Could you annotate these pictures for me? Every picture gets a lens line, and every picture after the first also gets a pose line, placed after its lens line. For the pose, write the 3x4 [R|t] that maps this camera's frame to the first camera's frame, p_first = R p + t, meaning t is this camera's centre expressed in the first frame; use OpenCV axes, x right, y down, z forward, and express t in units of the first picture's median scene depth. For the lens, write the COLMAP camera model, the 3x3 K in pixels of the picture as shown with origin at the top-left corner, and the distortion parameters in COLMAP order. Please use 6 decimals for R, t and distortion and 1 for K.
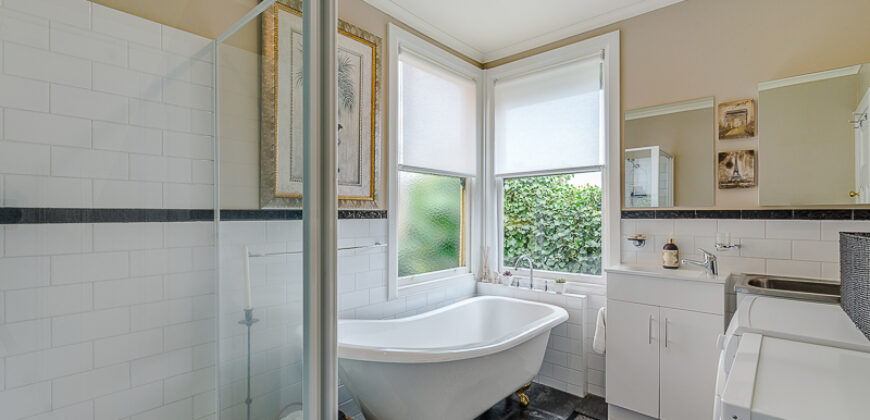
lens RADIAL K [[385.1, 0, 439.2], [0, 385.1, 211.5], [0, 0, 1]] dist [0.003096, 0.000136]
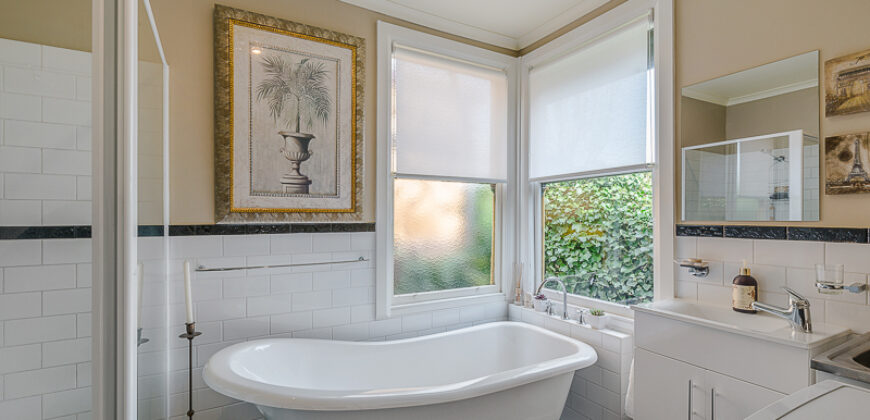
lens RADIAL K [[385.1, 0, 431.4], [0, 385.1, 213.7], [0, 0, 1]] dist [0.003096, 0.000136]
pose [[0.941875, 0.000341, -0.335963, 0.309777], [-0.000679, 0.999999, -0.000890, -0.024787], [0.335962, 0.001066, 0.941875, 0.173275]]
